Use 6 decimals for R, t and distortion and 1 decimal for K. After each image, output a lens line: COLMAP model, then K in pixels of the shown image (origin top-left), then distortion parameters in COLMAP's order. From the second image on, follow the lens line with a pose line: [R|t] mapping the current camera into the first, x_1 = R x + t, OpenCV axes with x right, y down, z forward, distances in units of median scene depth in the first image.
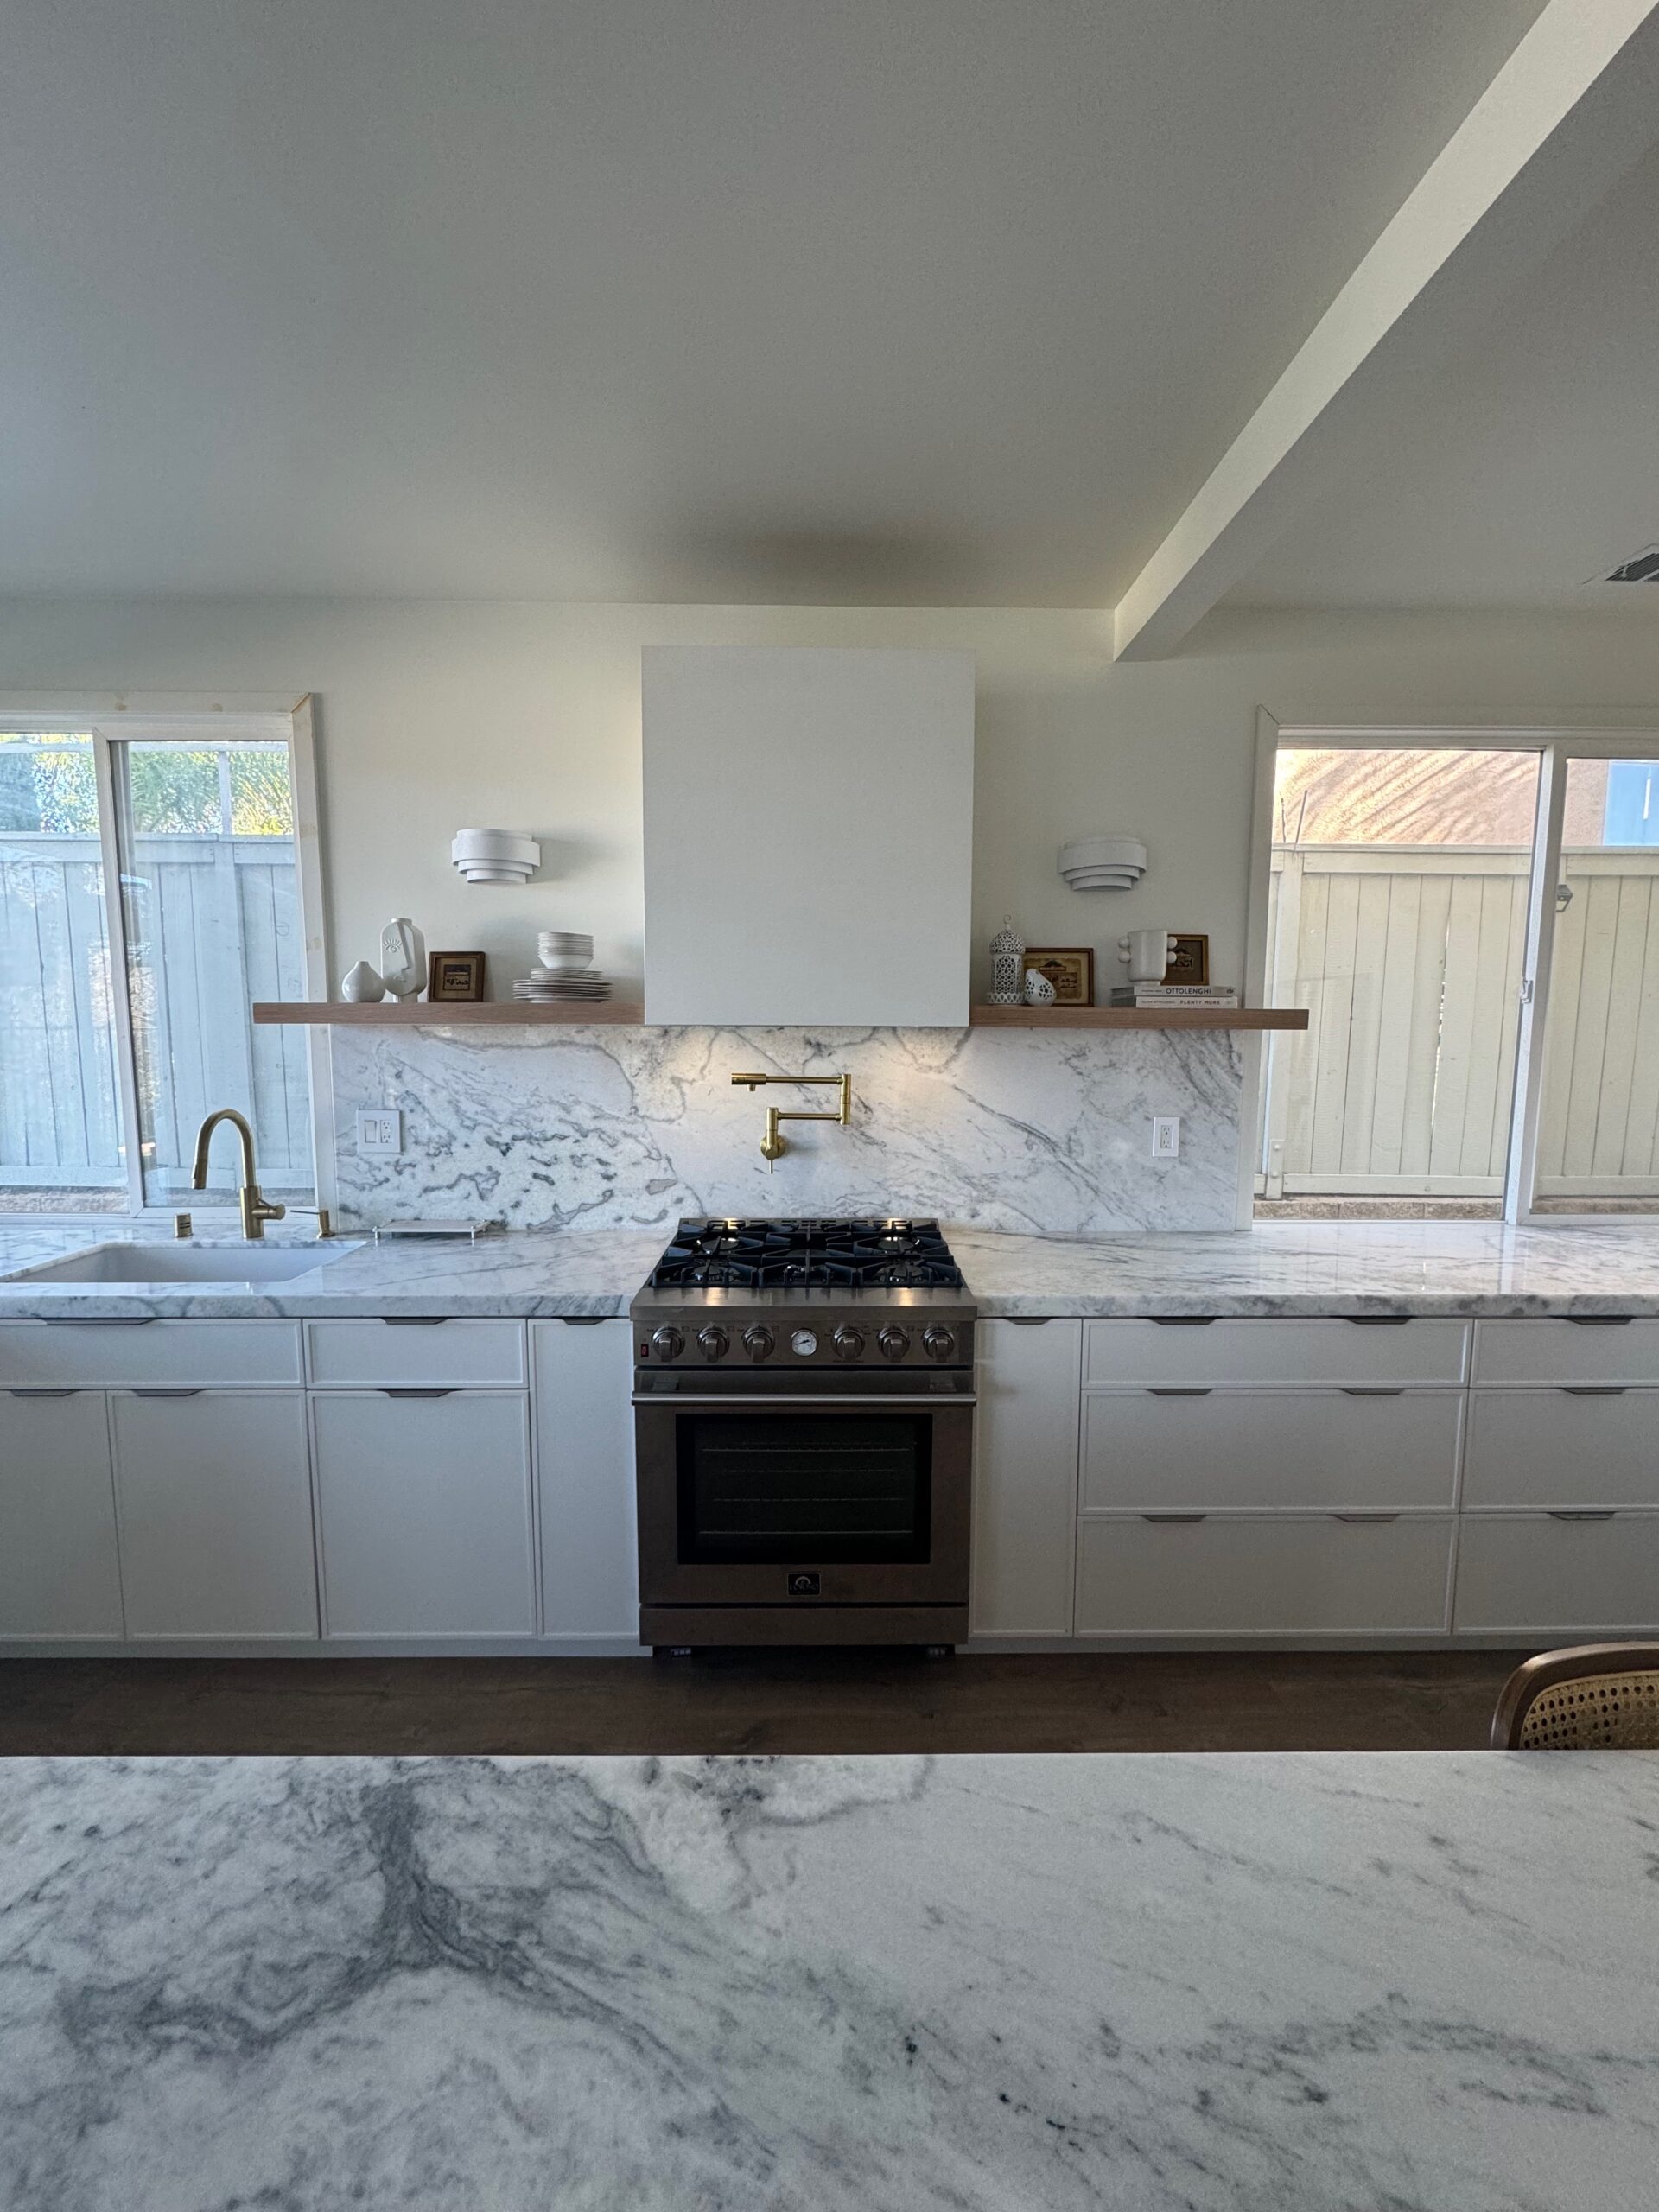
lens RADIAL K [[882.8, 0, 830.0], [0, 882.8, 1098.7], [0, 0, 1]] dist [-0.003457, 0.000392]
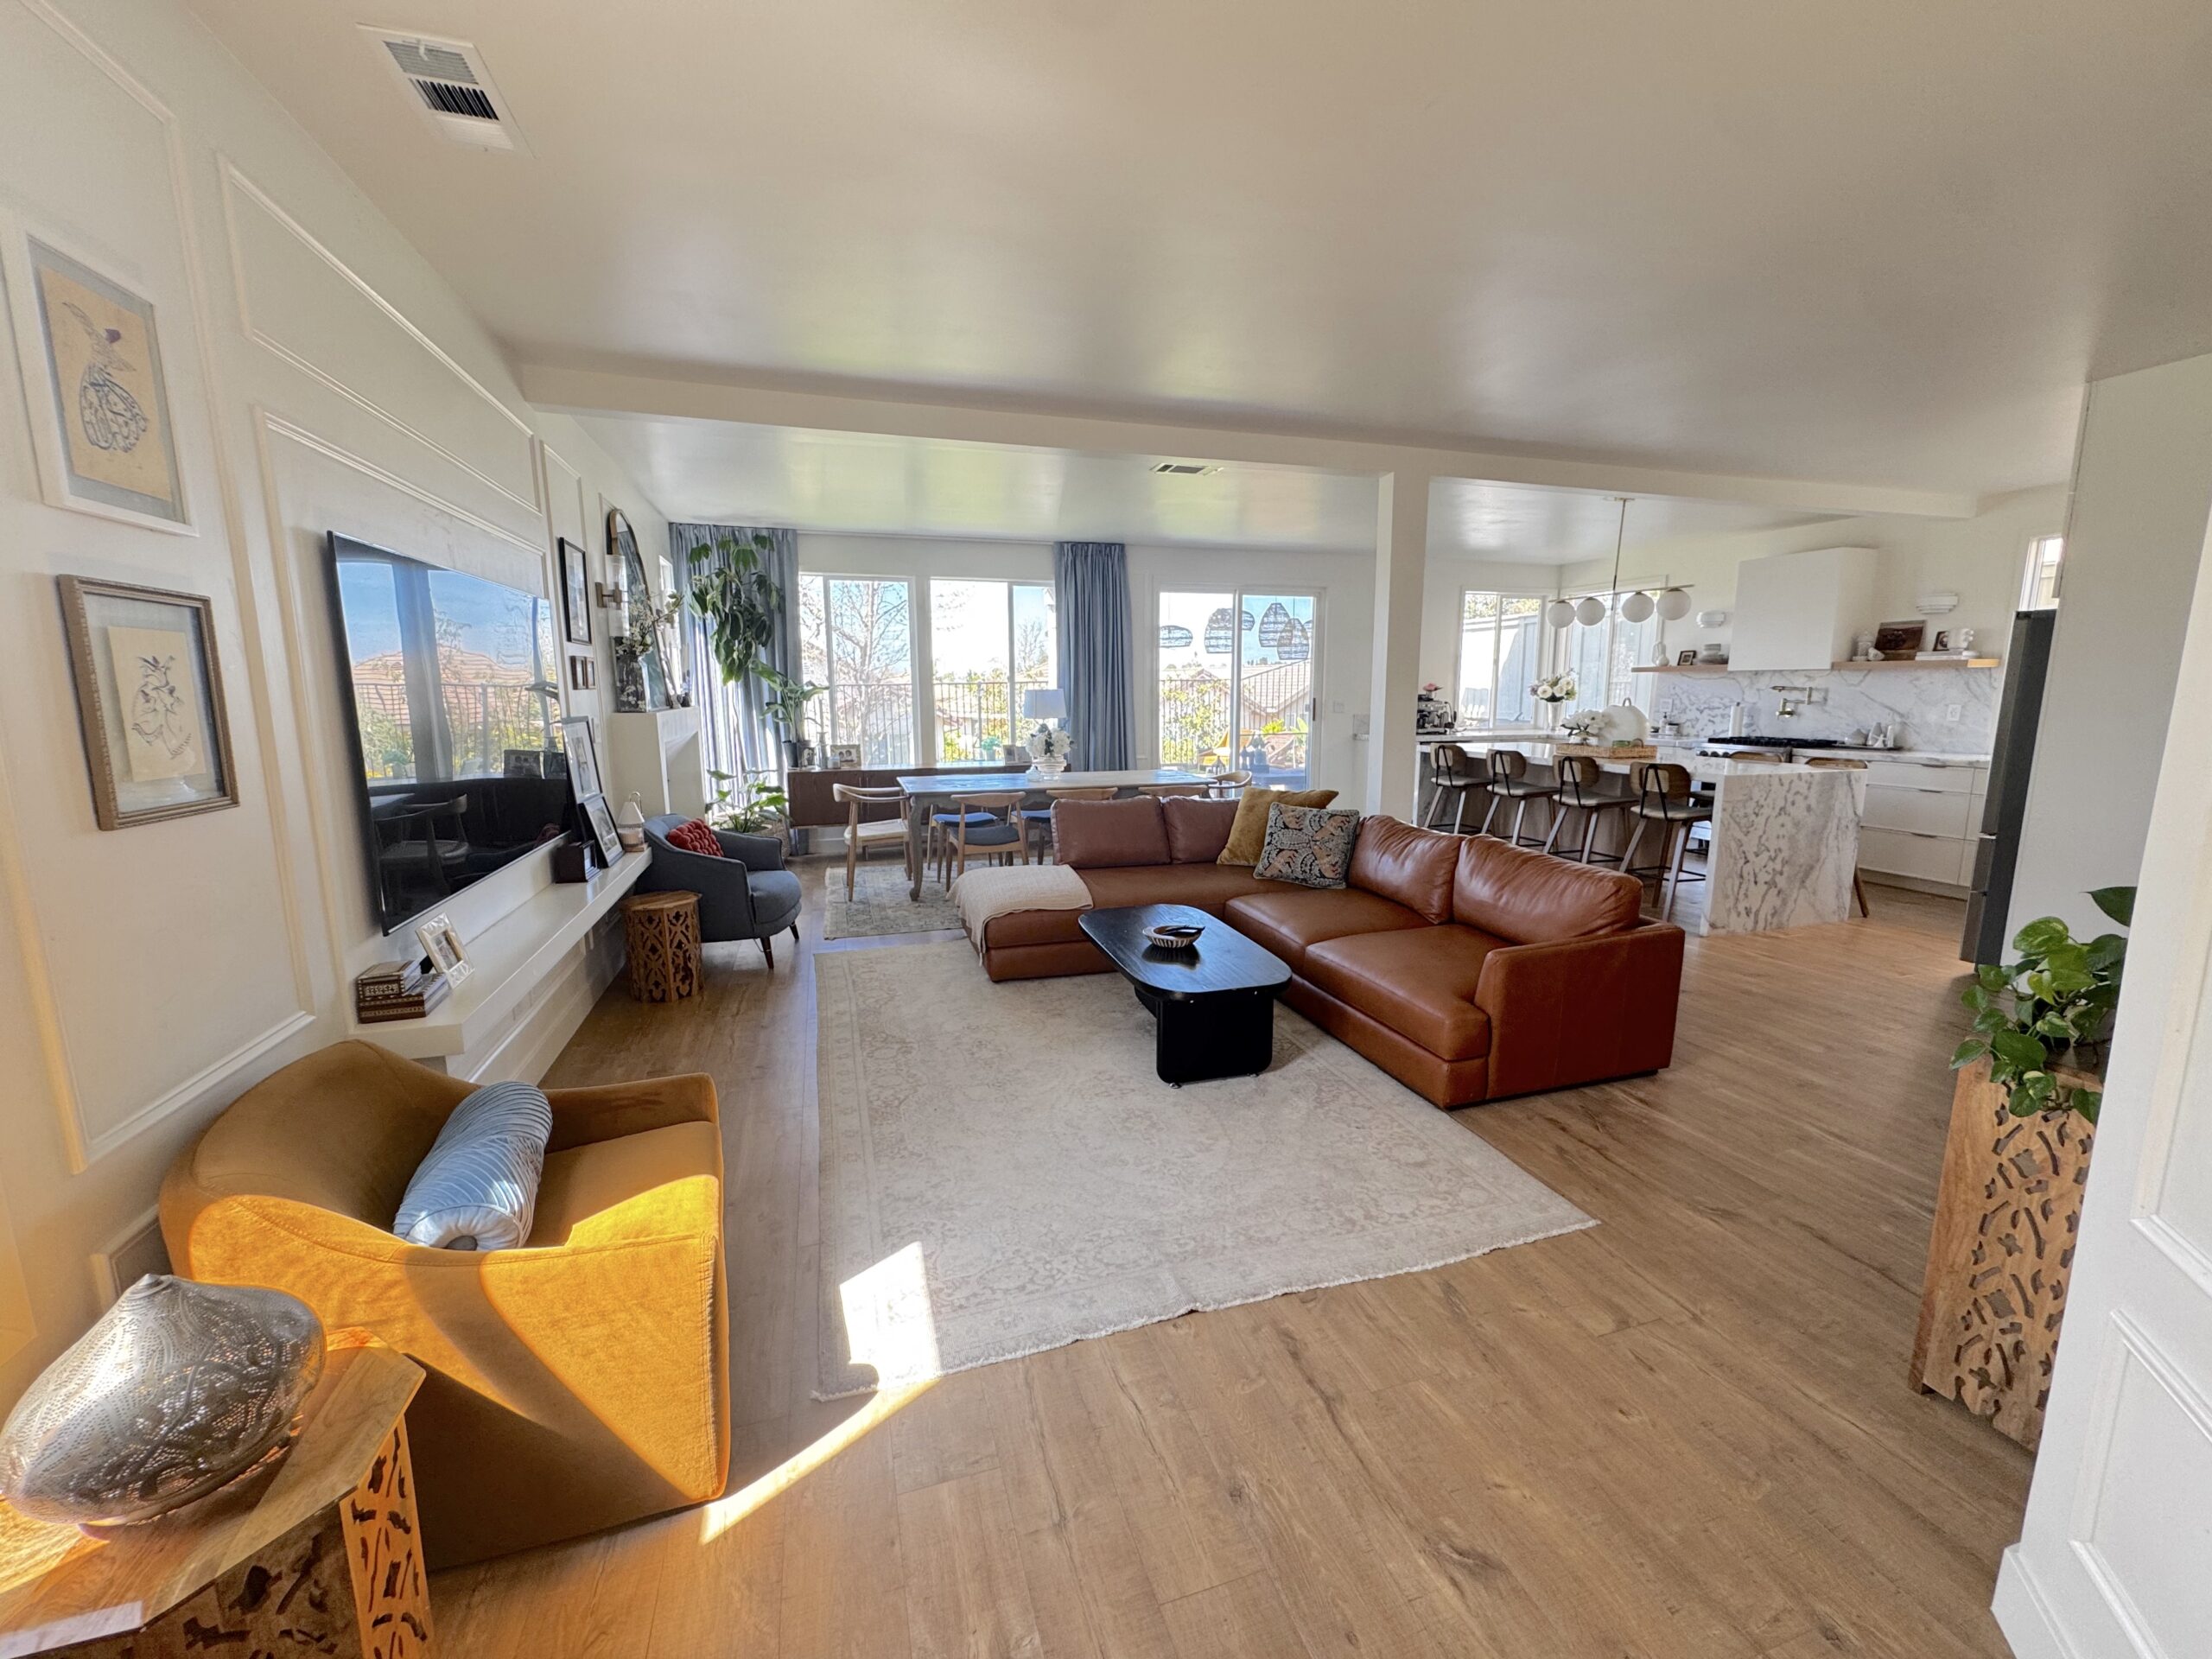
lens RADIAL K [[882.8, 0, 1100.7], [0, 882.8, 827.7], [0, 0, 1]] dist [-0.003457, 0.000392]
pose [[0.287667, 0.146001, -0.946537, 2.076283], [-0.077200, 0.988631, 0.129031, 0.228368], [0.954614, 0.035955, 0.295668, -1.989619]]
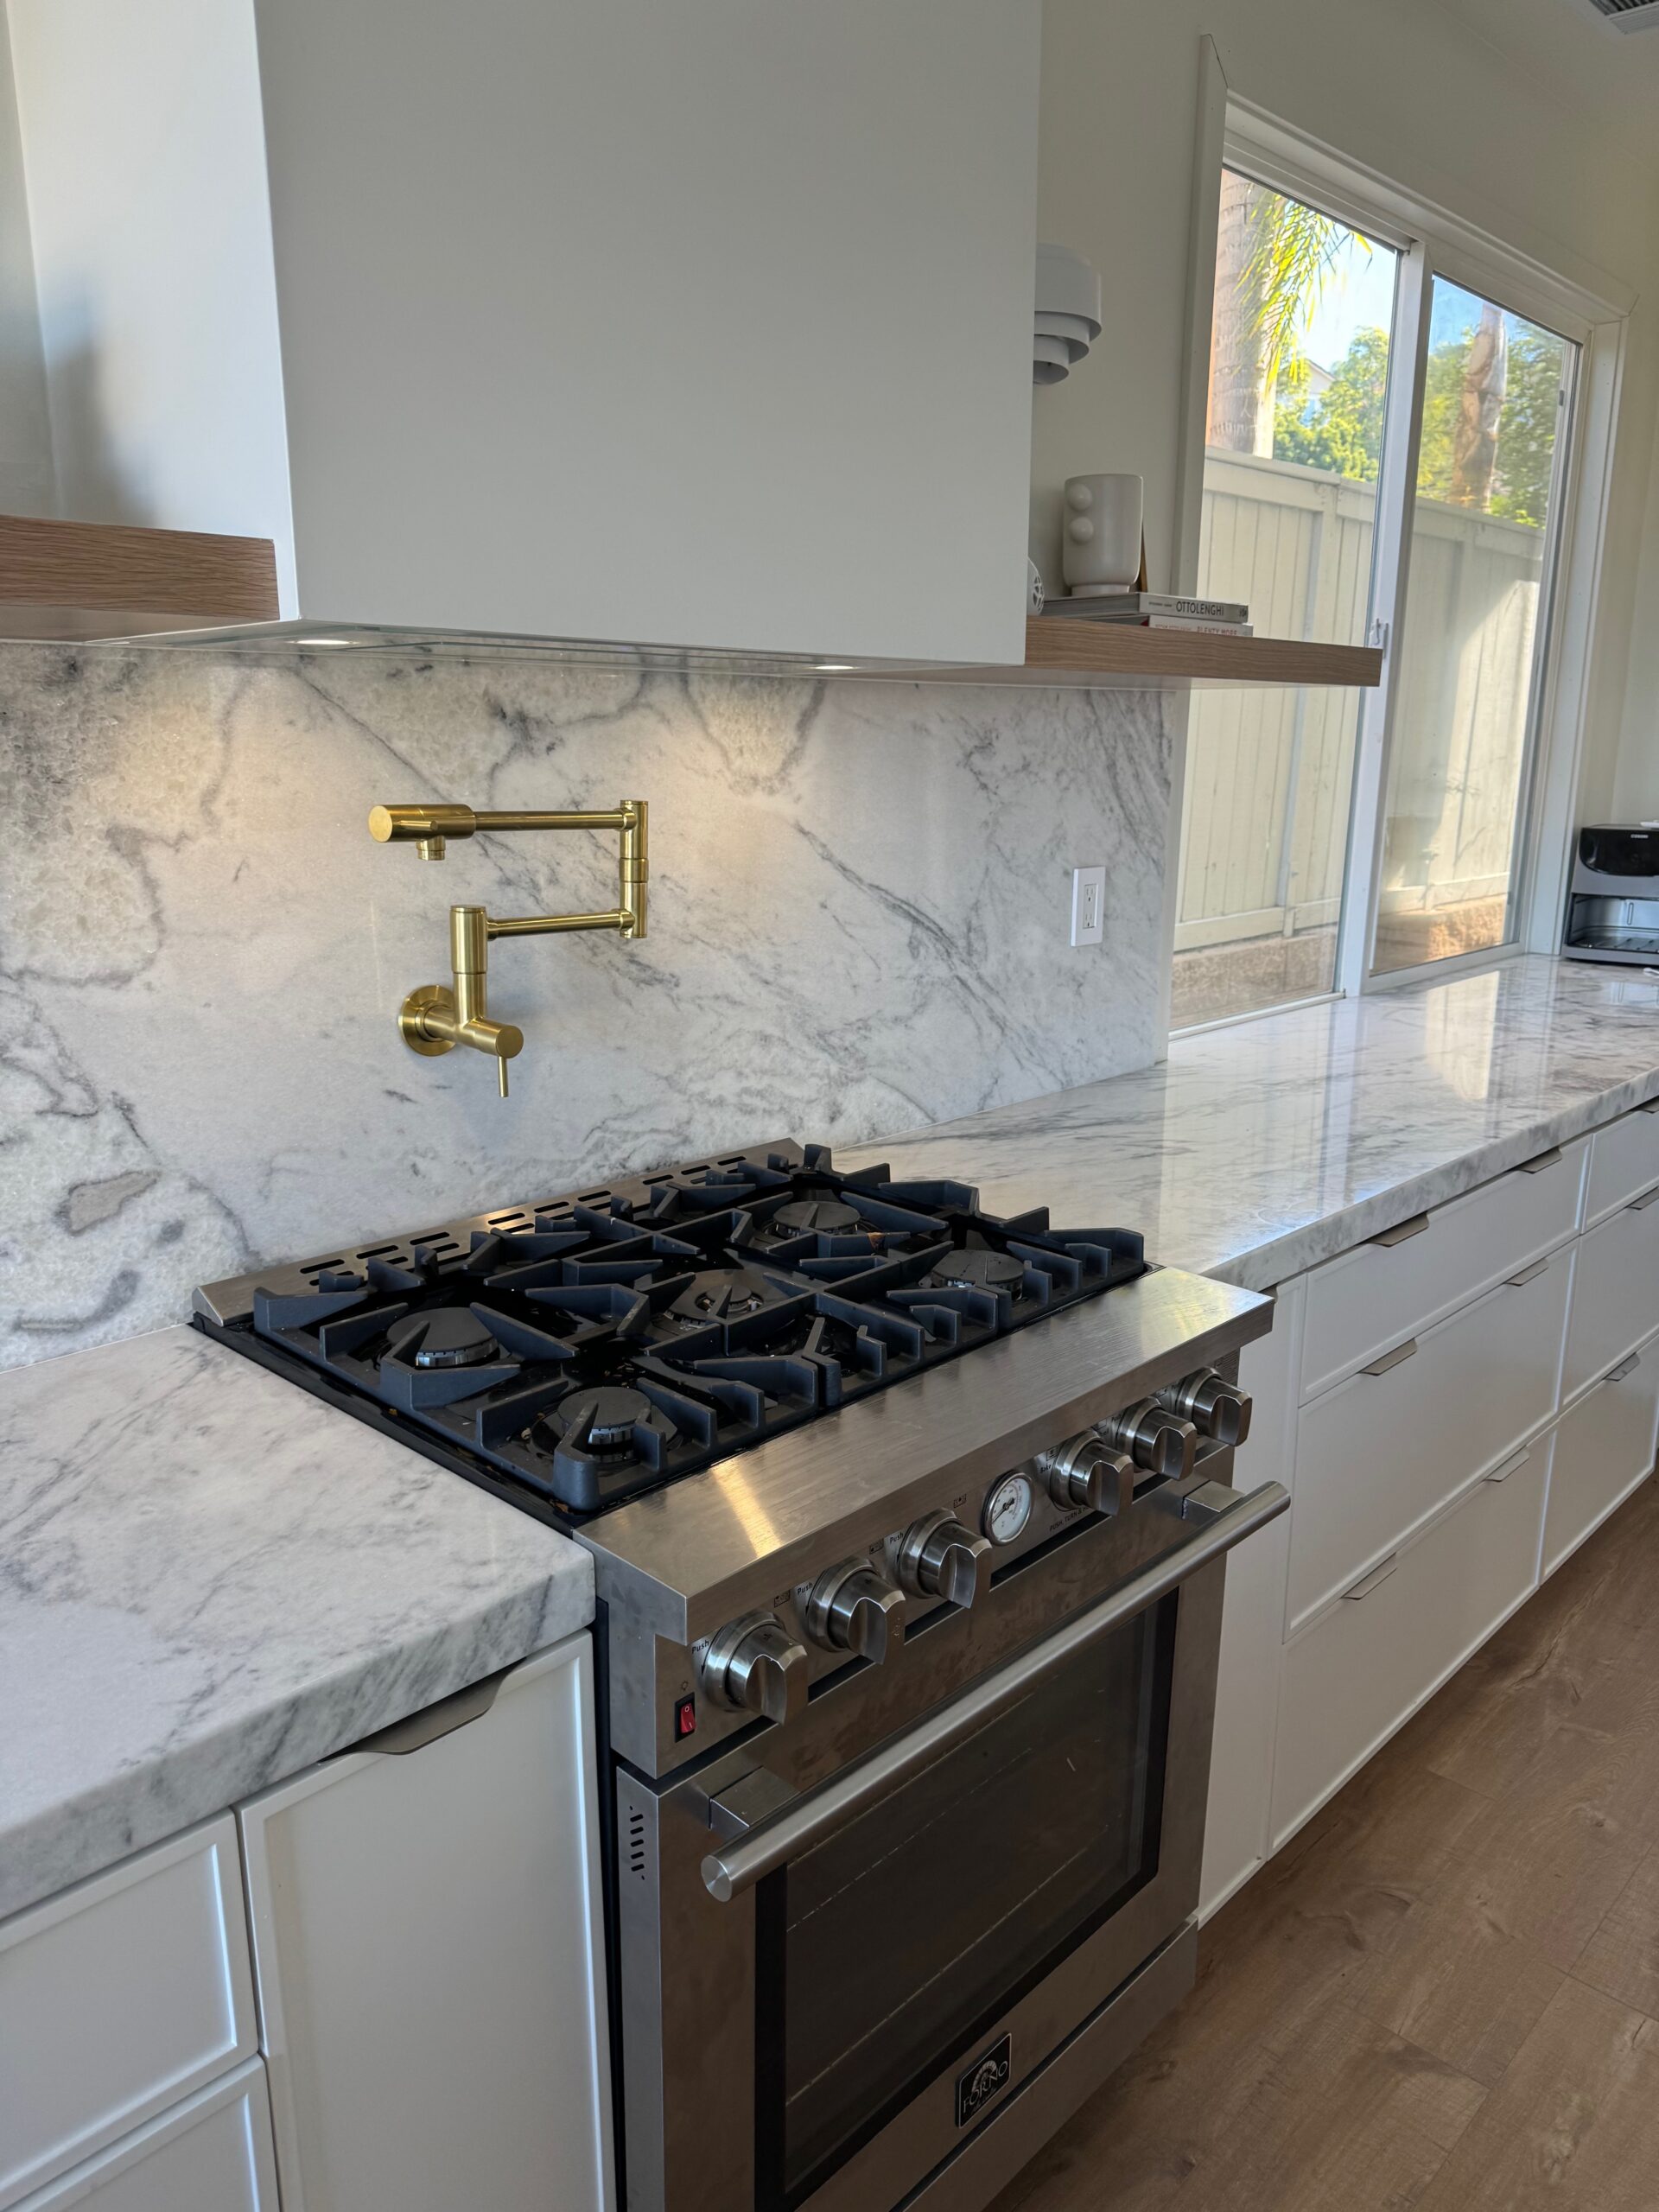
lens RADIAL K [[1549.9, 0, 837.4], [0, 1549.9, 1127.2], [0, 0, 1]] dist [0.082430, -0.099878]
pose [[0.697154, -0.176143, 0.694946, -0.389883], [0.062891, 0.980637, 0.185464, -0.008728], [-0.714157, -0.085591, 0.694733, 0.458115]]
